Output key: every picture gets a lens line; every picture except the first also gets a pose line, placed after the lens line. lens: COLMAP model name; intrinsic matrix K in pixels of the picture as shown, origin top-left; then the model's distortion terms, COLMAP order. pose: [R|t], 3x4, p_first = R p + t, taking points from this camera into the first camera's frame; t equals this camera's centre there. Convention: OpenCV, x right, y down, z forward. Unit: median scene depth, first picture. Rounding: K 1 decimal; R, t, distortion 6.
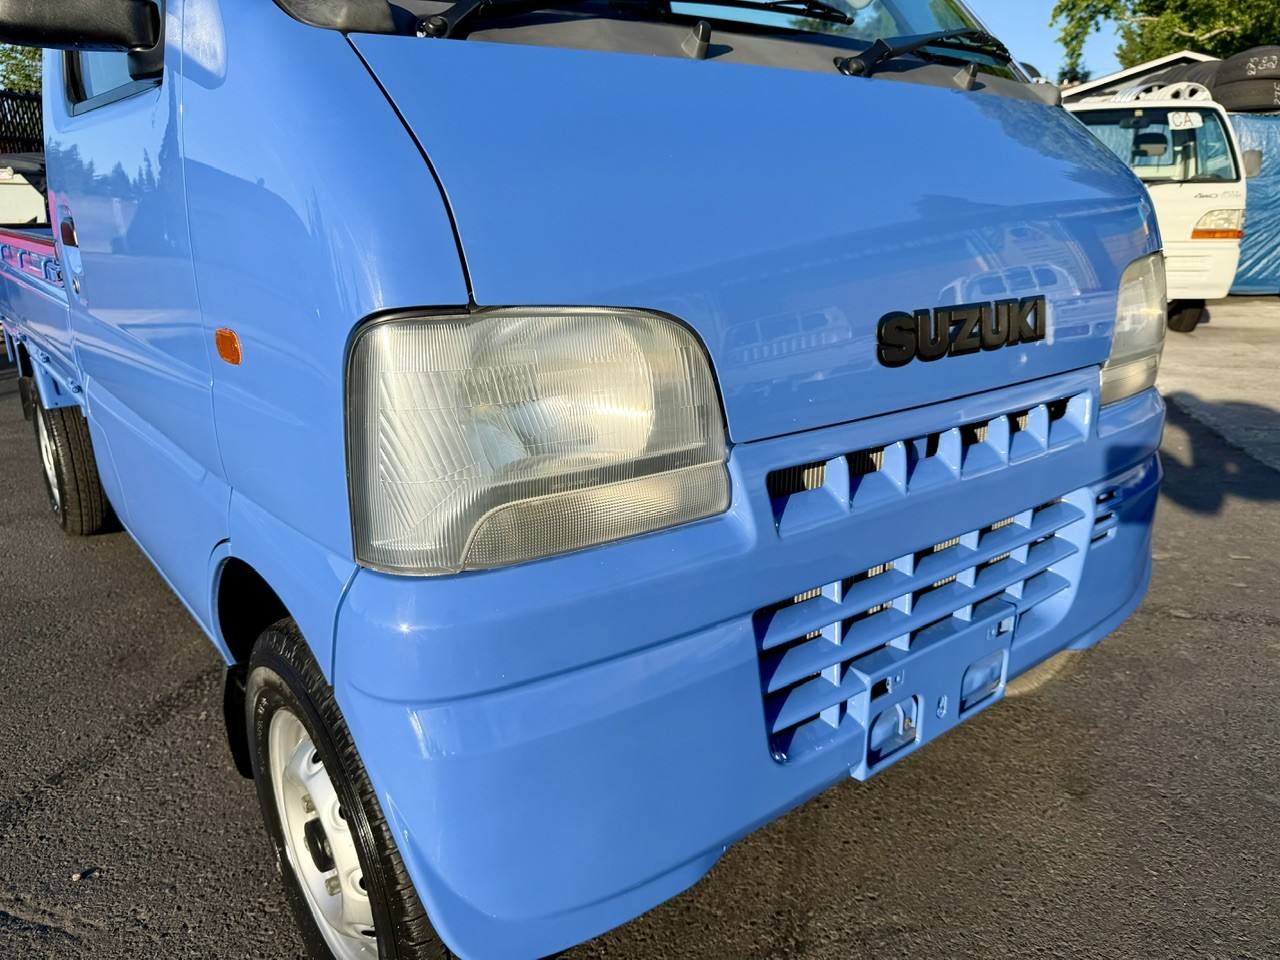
lens RADIAL K [[914.5, 0, 638.9], [0, 914.5, 483.1], [0, 0, 1]] dist [0.011801, -0.026881]
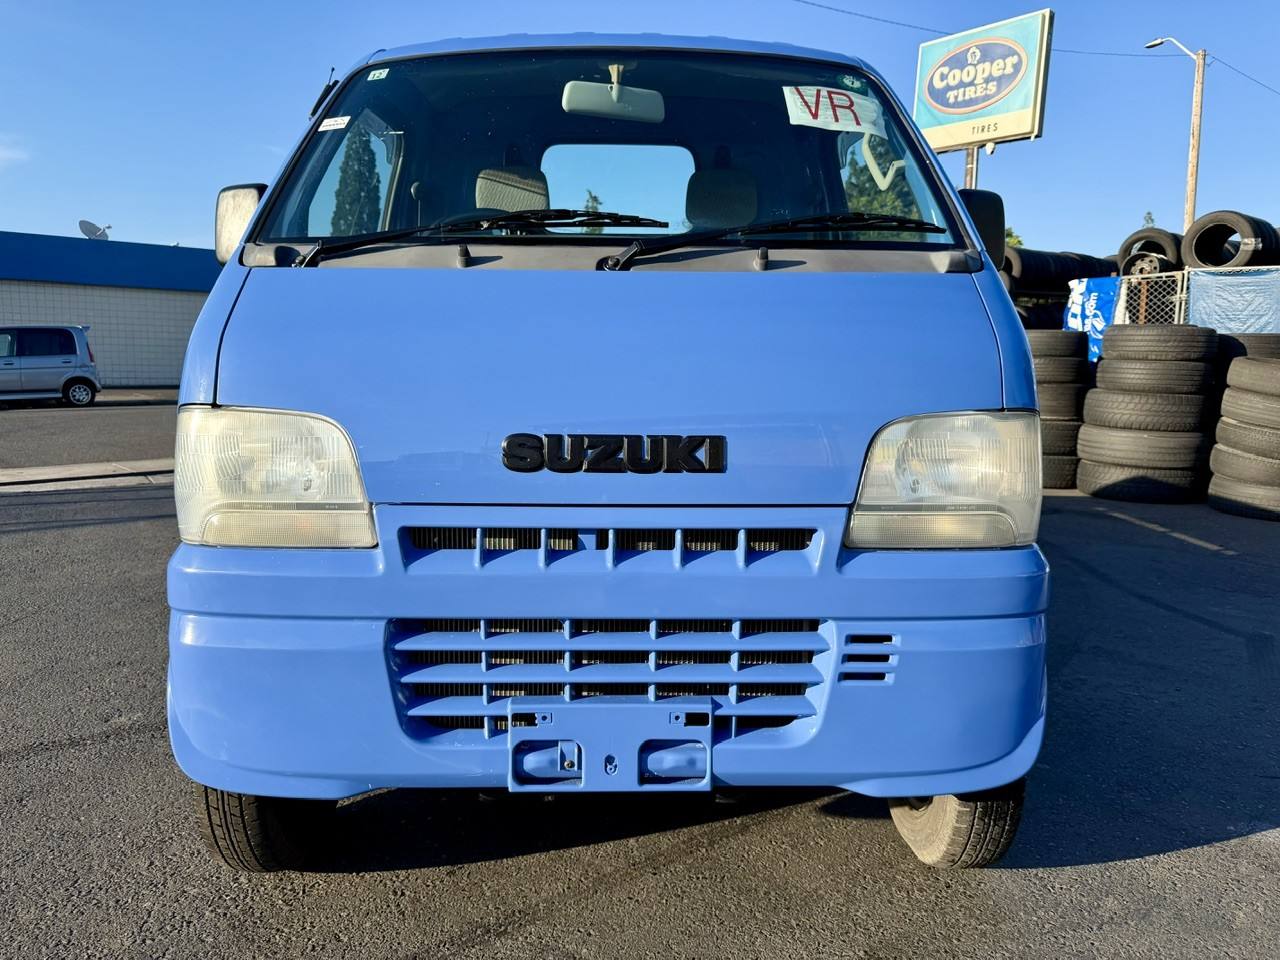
lens RADIAL K [[914.5, 0, 638.9], [0, 914.5, 483.1], [0, 0, 1]] dist [0.011801, -0.026881]
pose [[0.794805, 0.098804, -0.598768, 0.993619], [-0.189224, 0.977817, -0.089825, -0.015410], [0.576610, 0.184695, 0.795870, -0.003600]]
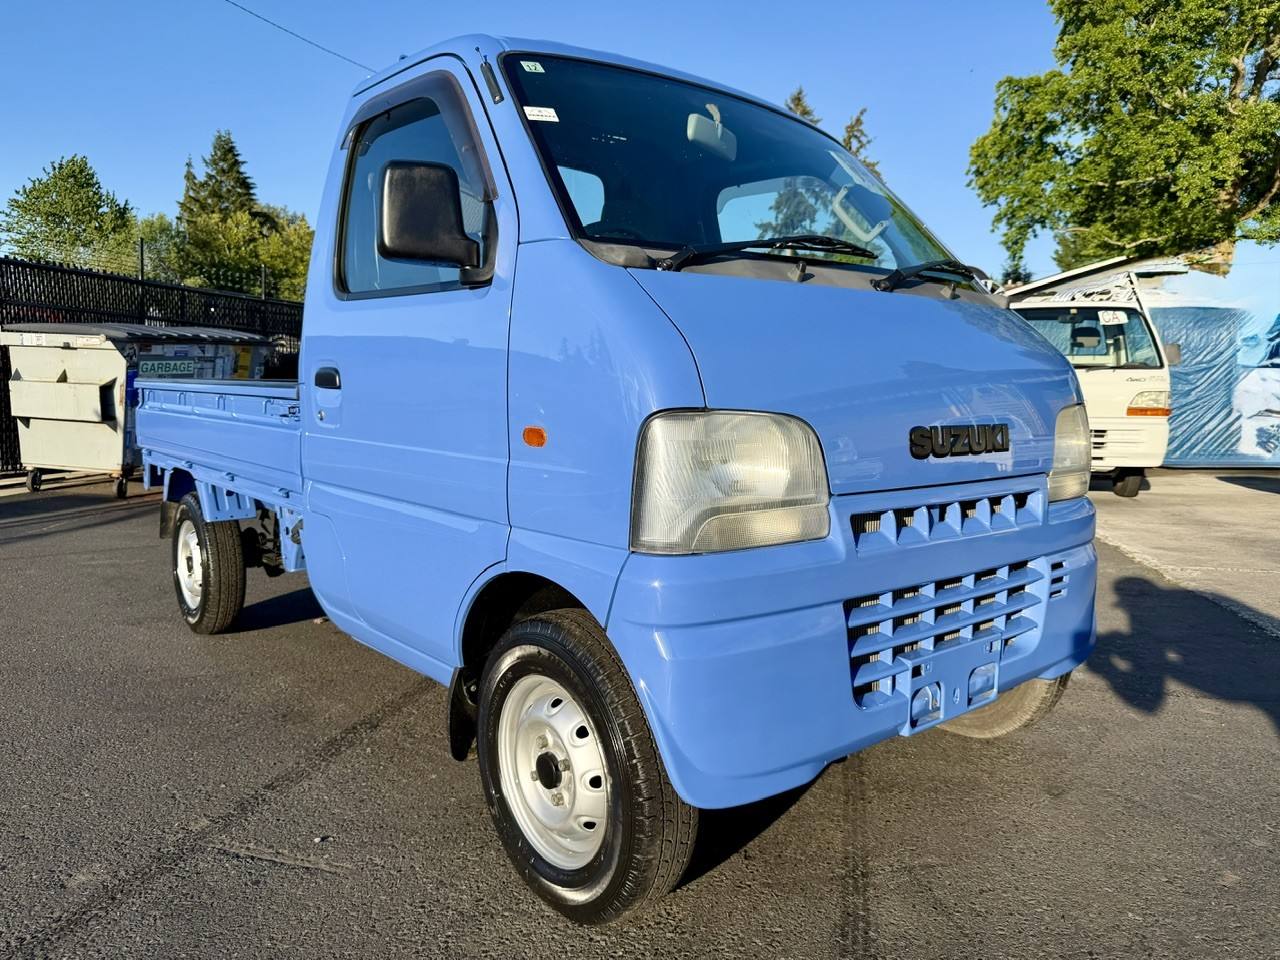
lens RADIAL K [[906.7, 0, 632.1], [0, 906.7, 477.2], [0, 0, 1]] dist [0.019565, -0.041989]
pose [[0.999605, 0.017050, 0.022328, -0.218040], [-0.012467, 0.981449, -0.191319, 0.177613], [-0.025175, 0.190965, 0.981274, -0.464675]]
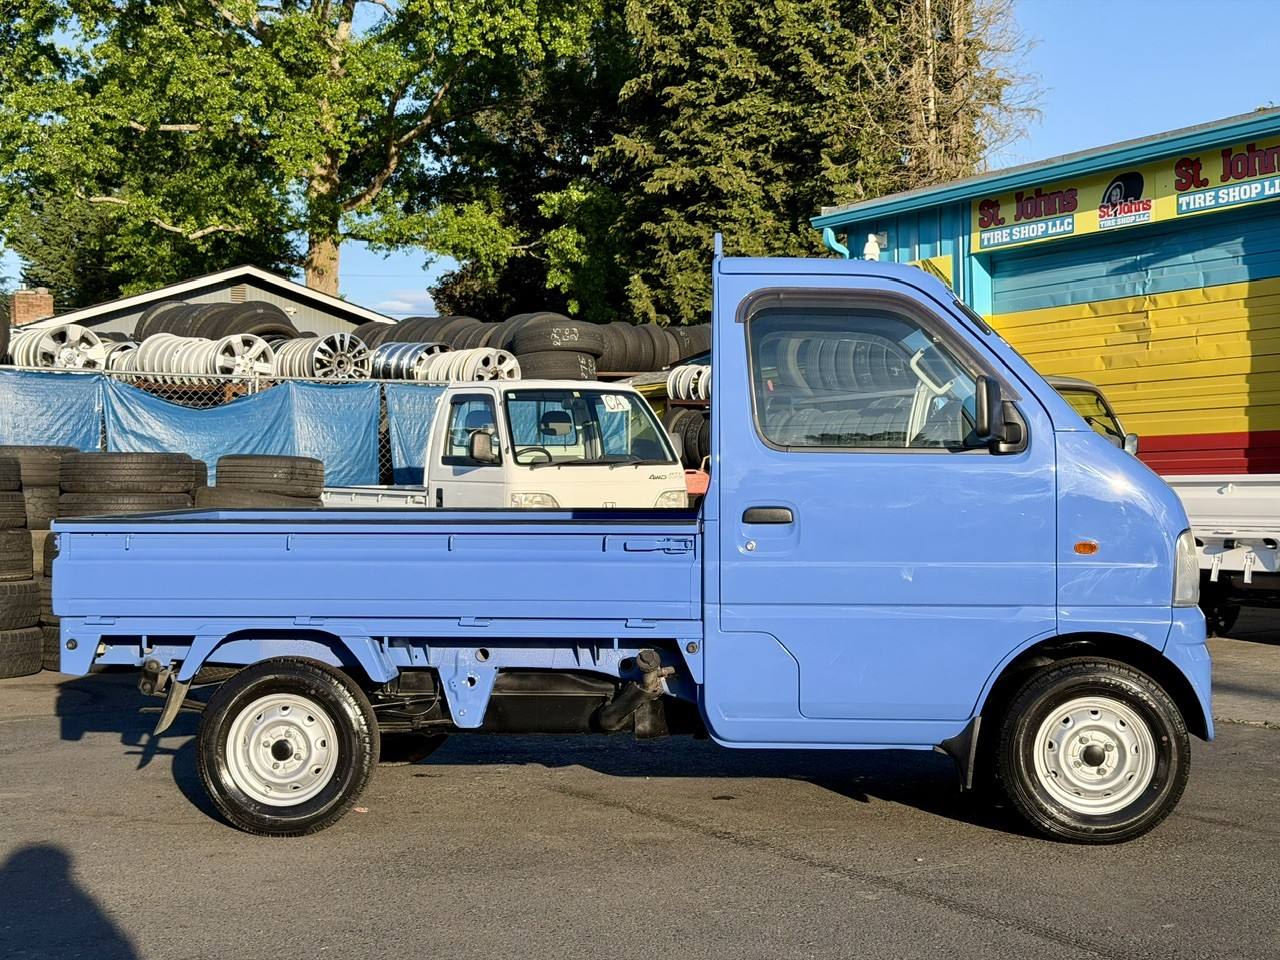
lens RADIAL K [[1773.5, 0, 640.0], [0, 1773.5, 480.0], [0, 0, 1]] dist [-0.011628, -0.097426]
pose [[0.689516, 0.008943, 0.724215, -3.701443], [0.199320, 0.958970, -0.201613, 0.335288], [-0.696304, 0.283366, 0.659443, -1.198097]]
